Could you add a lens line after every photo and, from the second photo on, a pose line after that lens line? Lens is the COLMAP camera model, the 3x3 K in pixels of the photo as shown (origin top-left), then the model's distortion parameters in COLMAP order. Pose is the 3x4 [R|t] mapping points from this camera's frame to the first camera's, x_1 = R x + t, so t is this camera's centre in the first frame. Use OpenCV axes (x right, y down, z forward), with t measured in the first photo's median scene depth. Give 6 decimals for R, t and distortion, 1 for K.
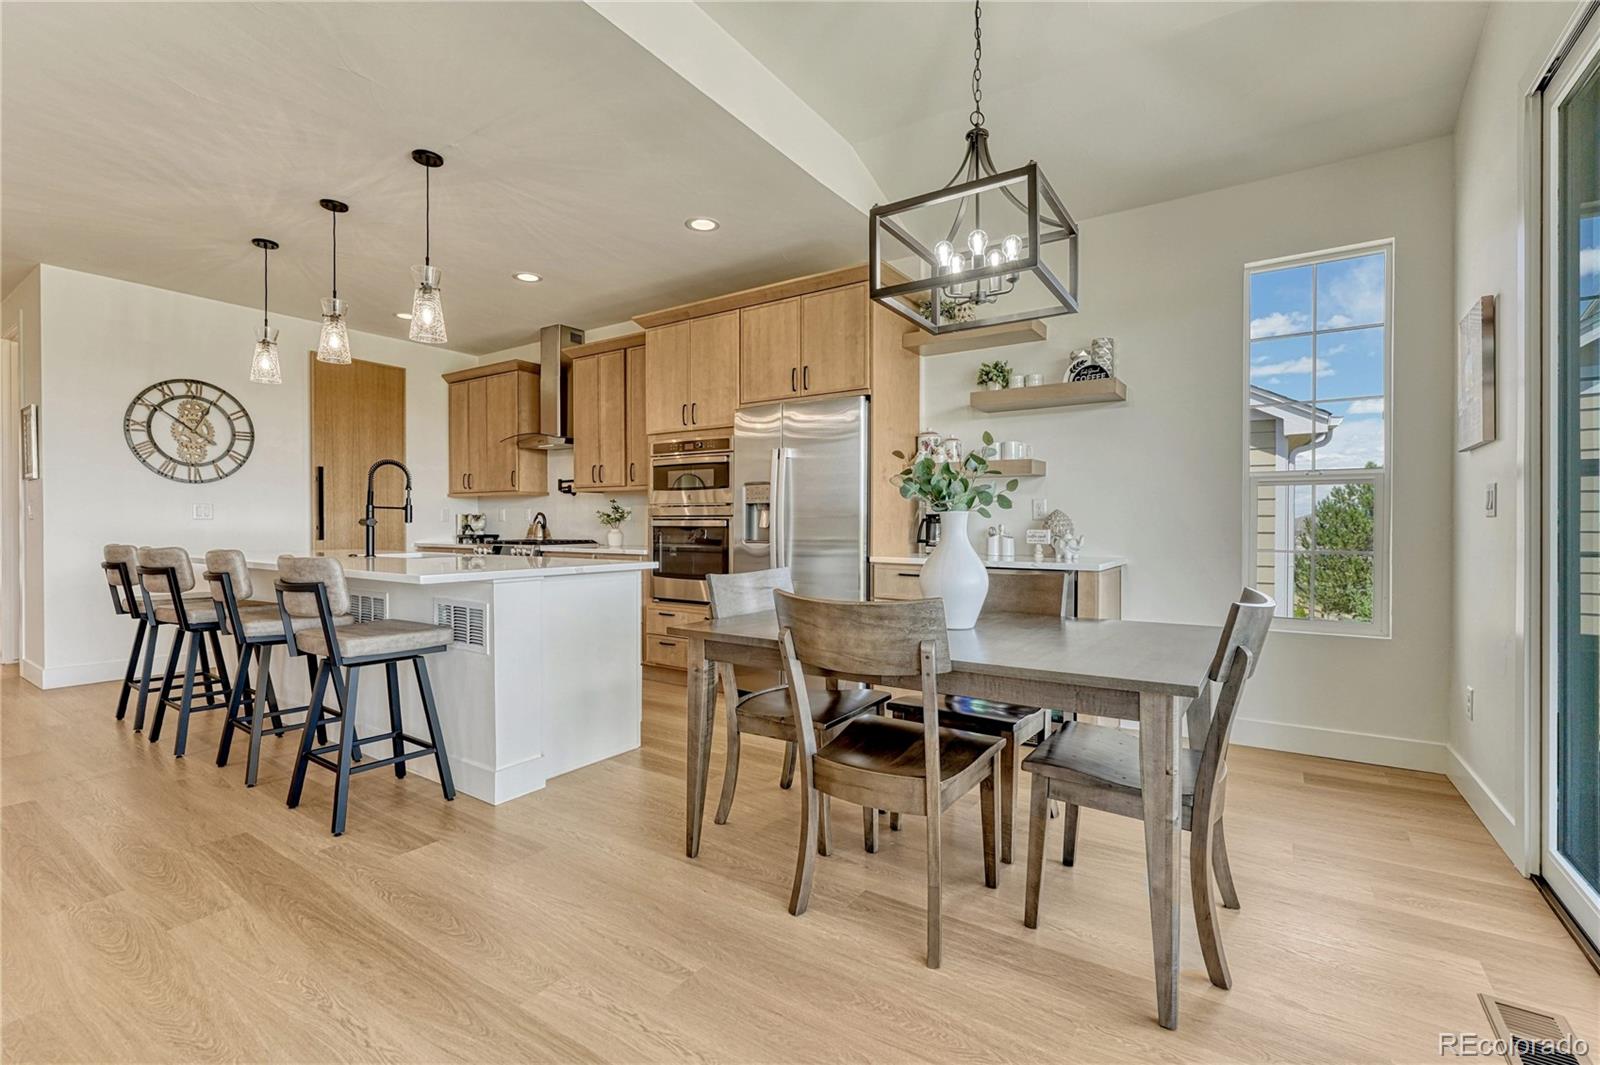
lens RADIAL K [[727.8, 0, 773.1], [0, 727.8, 537.2], [0, 0, 1]] dist [0.004628, 0.002159]
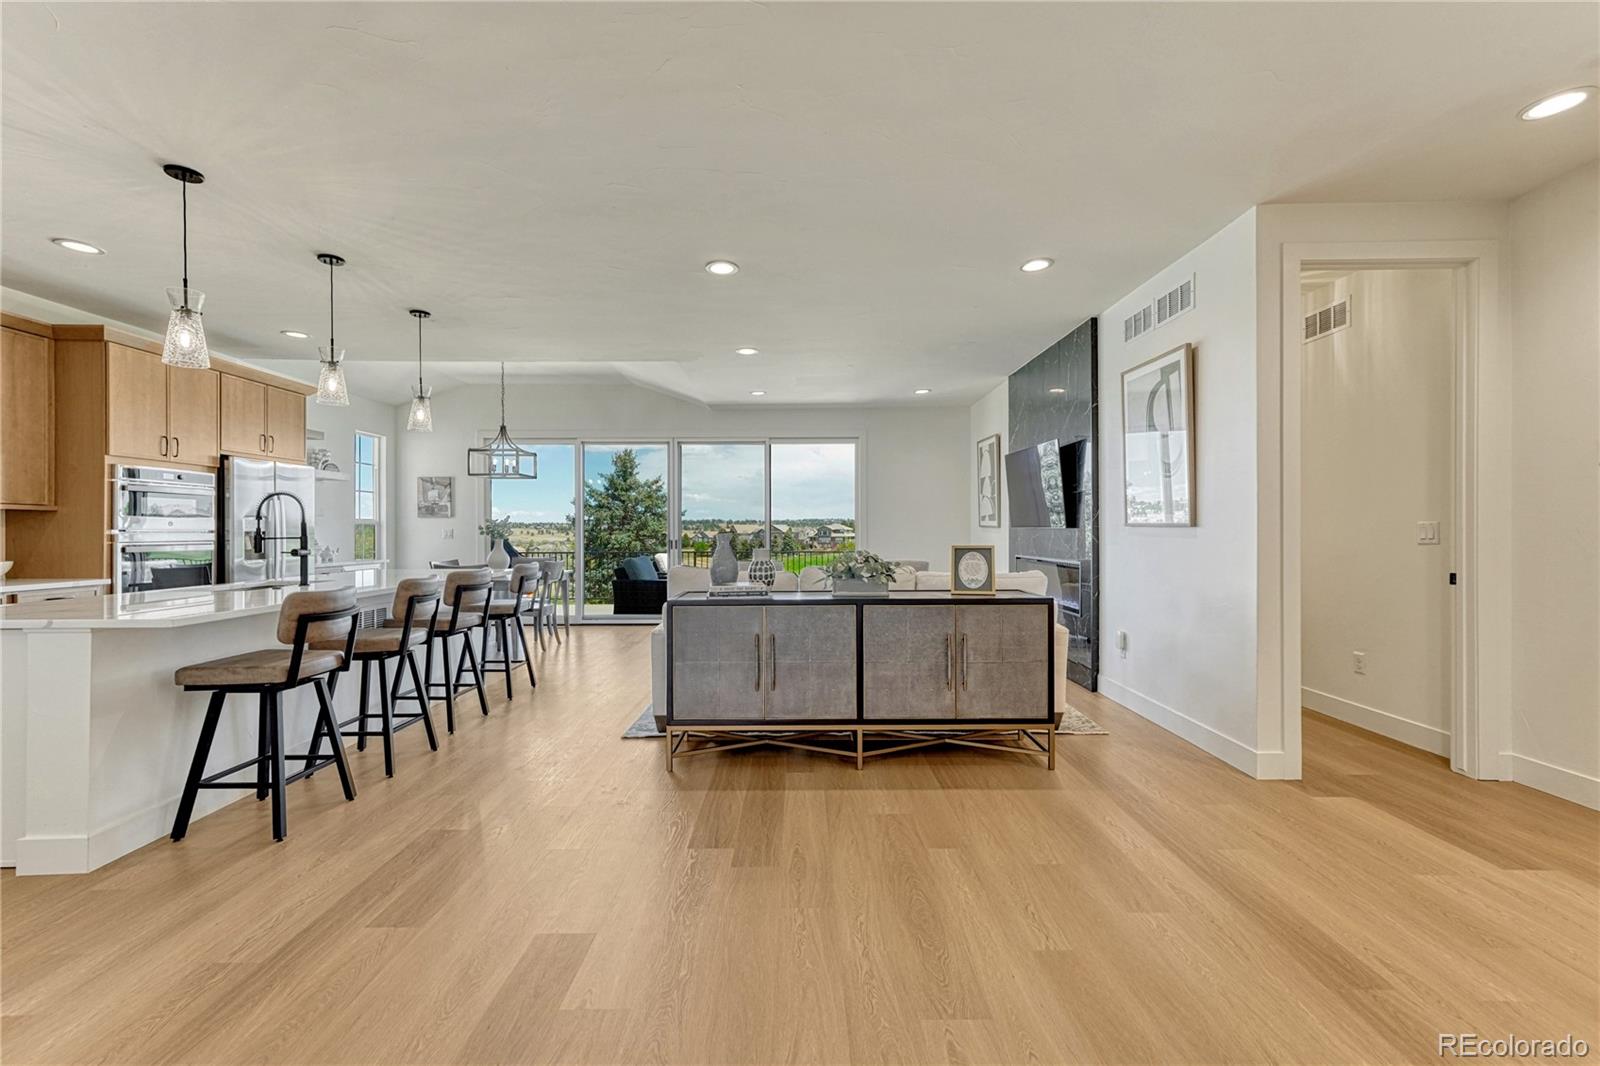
lens RADIAL K [[706.1, 0, 817.2], [0, 706.1, 520.2], [0, 0, 1]] dist [-0.002576, 0.000513]
pose [[-0.601272, 0.007642, 0.799008, -1.496467], [0.013317, 0.999911, 0.000458, -0.047885], [-0.798933, 0.010916, -0.601321, 0.853897]]
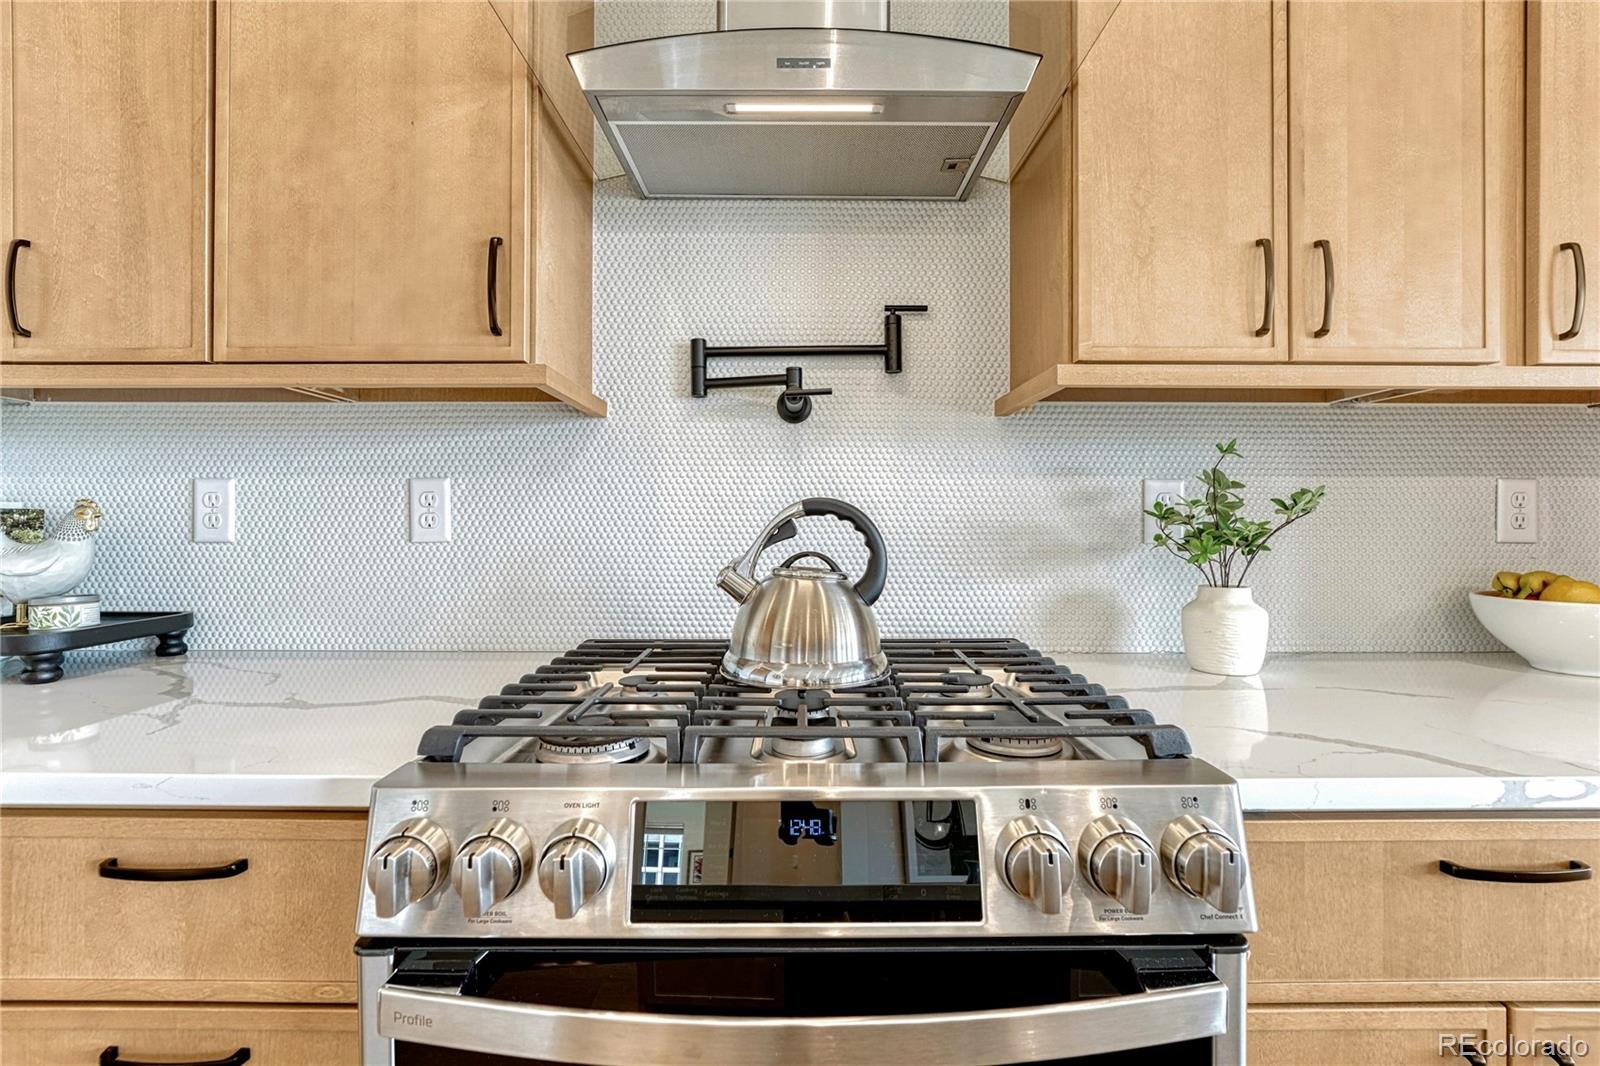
lens RADIAL K [[706.1, 0, 807.4], [0, 706.1, 512.4], [0, 0, 1]] dist [-0.002576, 0.000513]
pose [[0.803324, 0.001867, 0.595539, -0.527692], [0.013566, 0.999678, -0.021432, -0.035413], [-0.595388, 0.025296, 0.803040, 1.116352]]
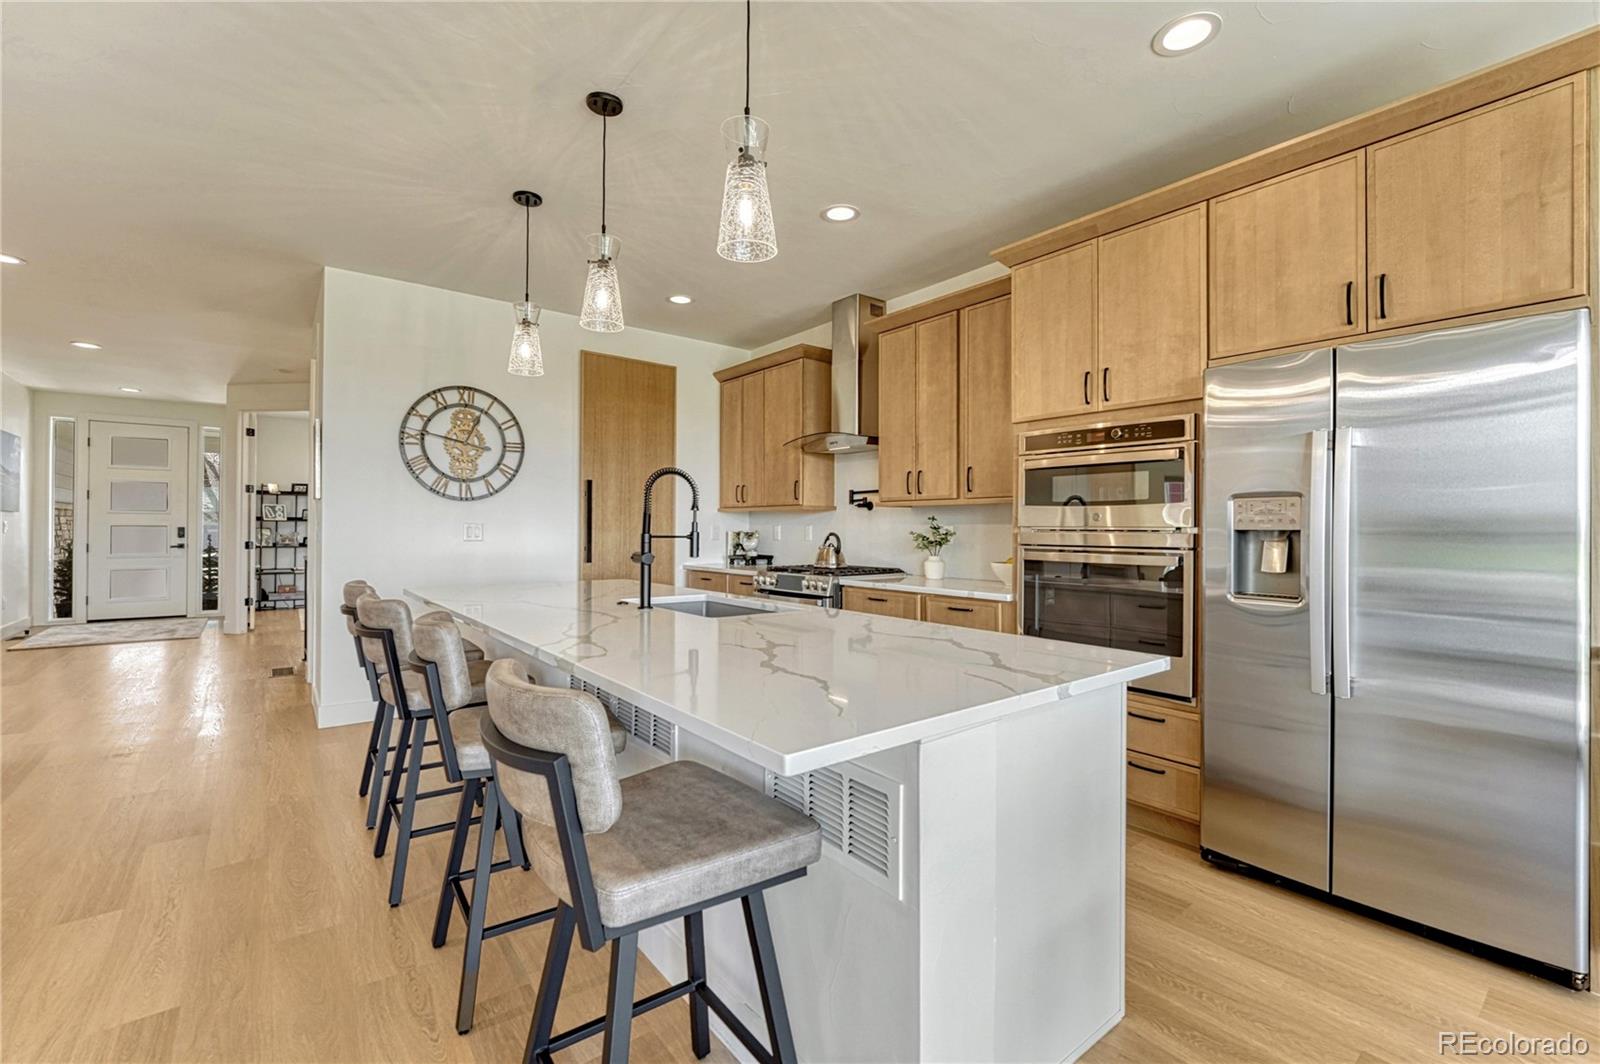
lens RADIAL K [[681.7, 0, 785.6], [0, 681.7, 527.1], [0, 0, 1]] dist [-0.000412, 0.001109]
pose [[0.959914, 0.000505, -0.280294, -0.205517], [-0.006097, 0.999799, -0.019078, -0.032289], [0.280228, 0.020022, 0.959725, 0.350020]]
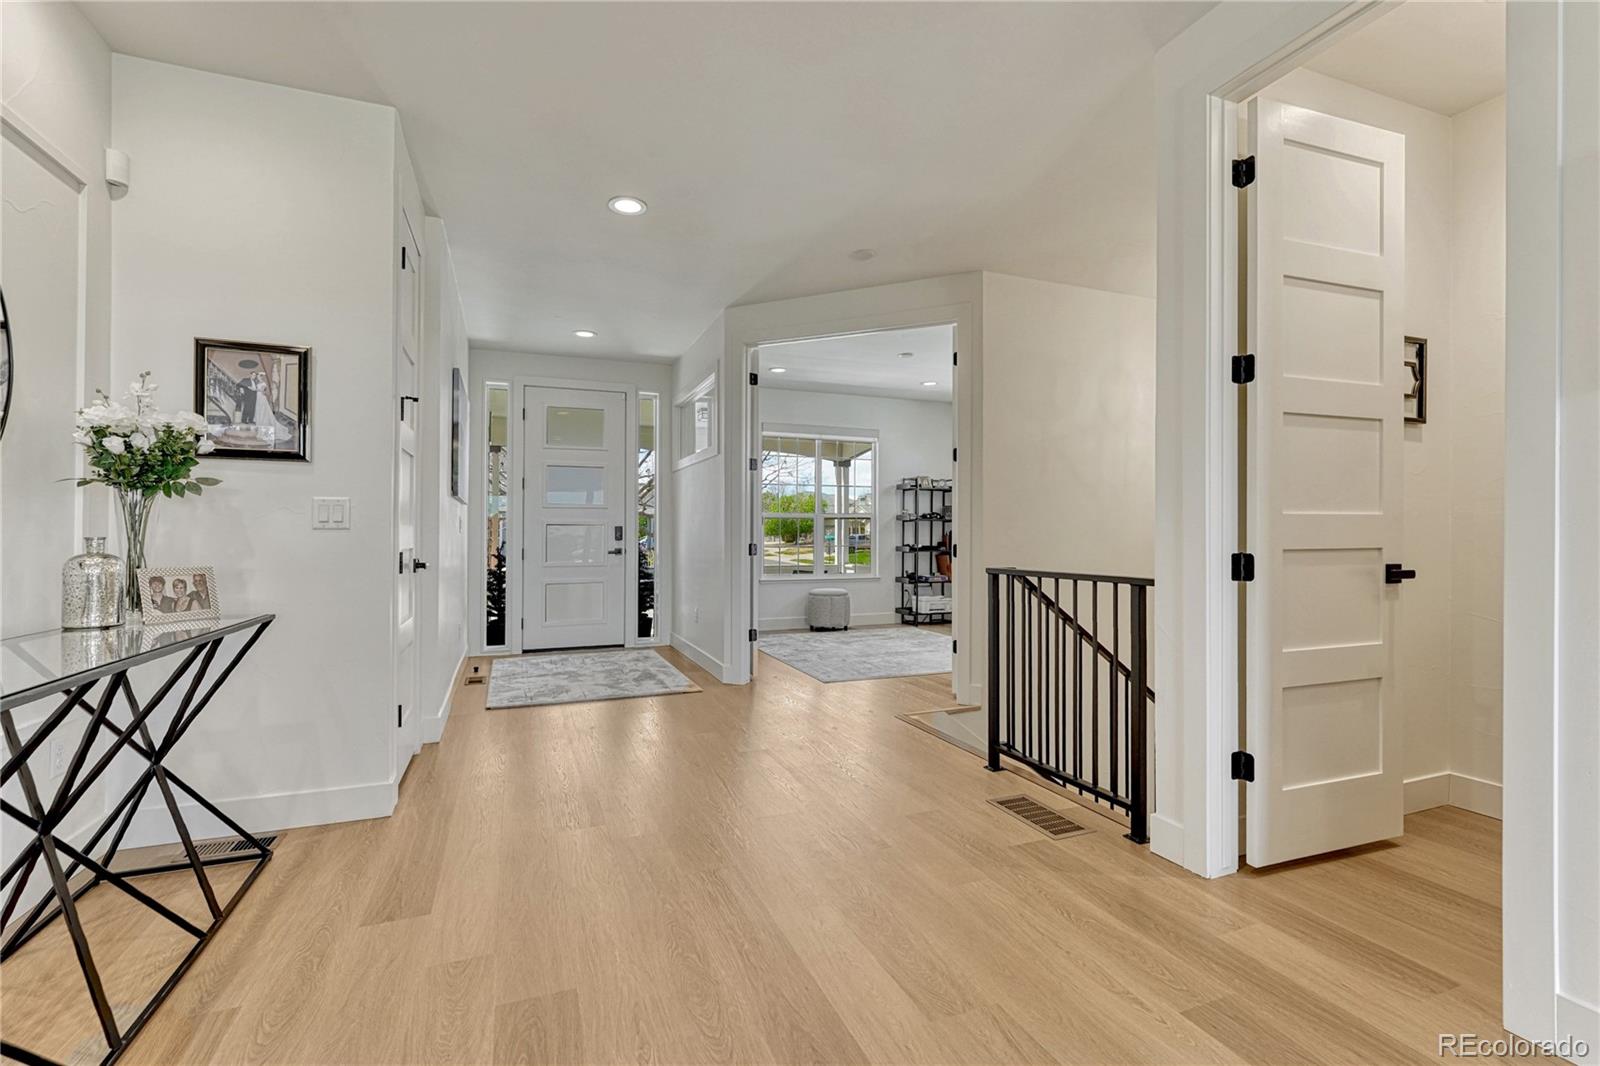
lens RADIAL K [[706.1, 0, 801.1], [0, 706.1, 526.1], [0, 0, 1]] dist [-0.002576, 0.000513]
pose [[0.853910, -0.010592, -0.520314, -1.258053], [-0.003537, 0.999652, -0.026155, -0.021709], [0.520409, 0.024174, 0.853575, 0.639584]]
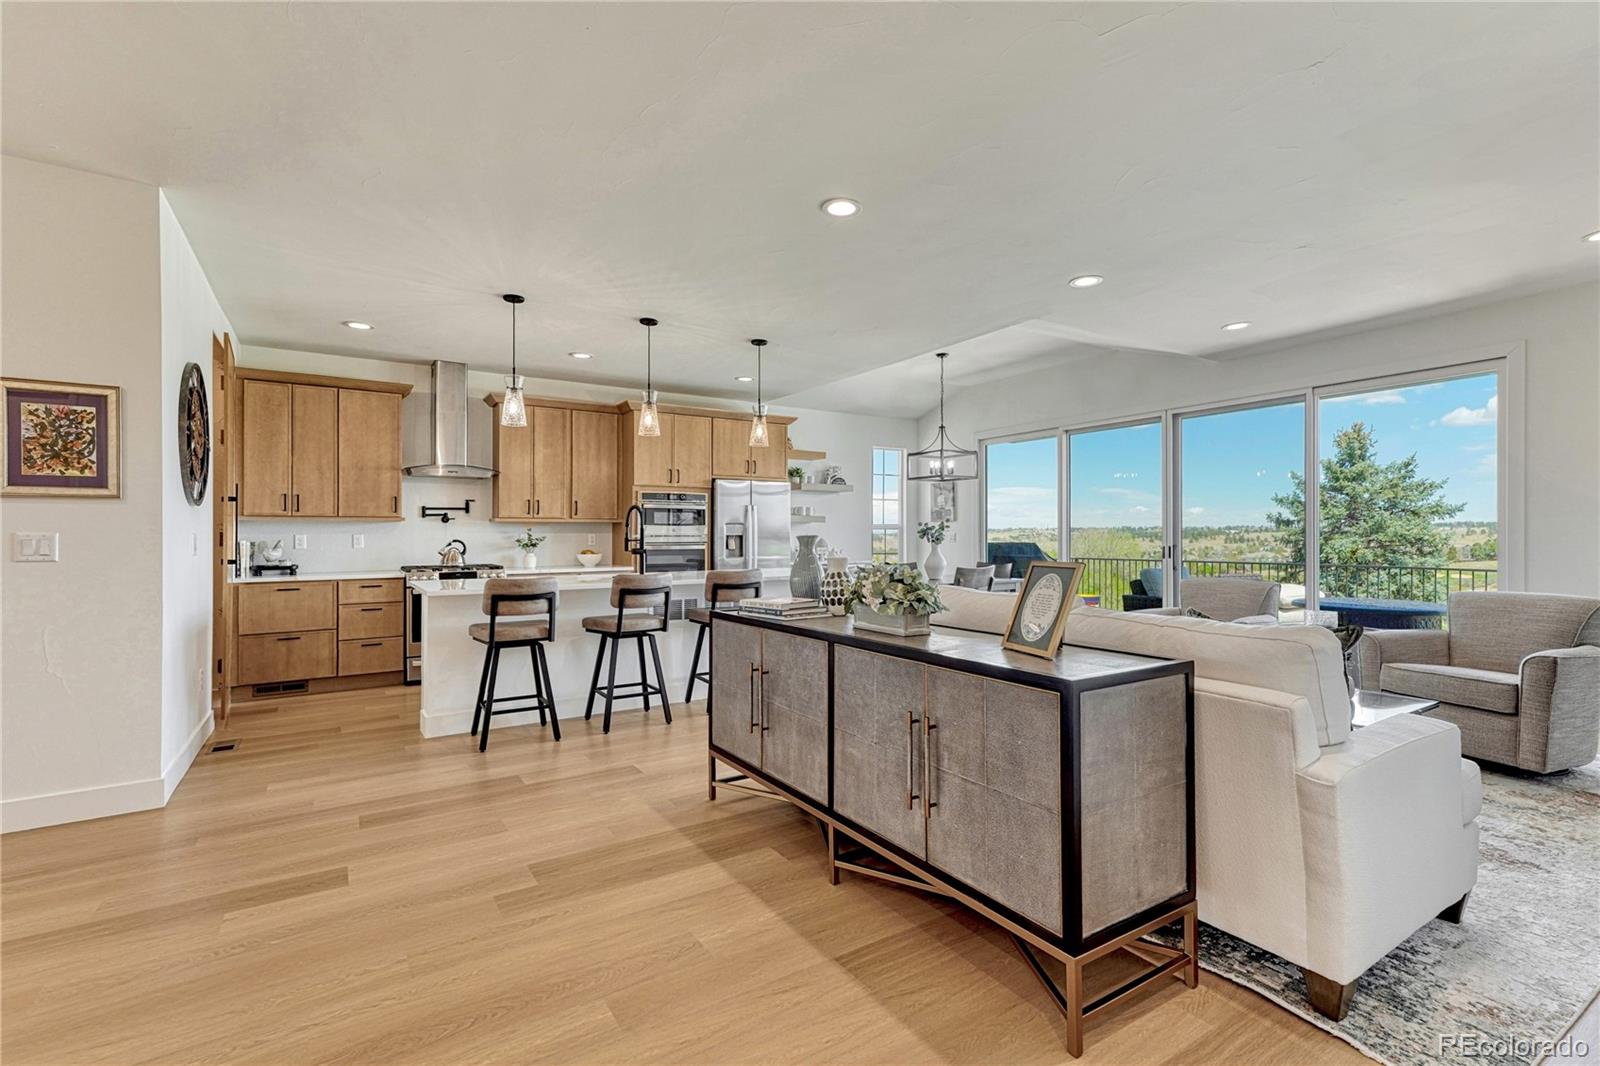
lens RADIAL K [[731.4, 0, 795.2], [0, 731.4, 530.9], [0, 0, 1]] dist [0.016163, -0.000249]
pose [[0.373062, 0.000136, 0.927806, -1.428076], [0.021648, 0.999726, -0.008851, -0.033737], [-0.927554, 0.023387, 0.372957, 0.187649]]
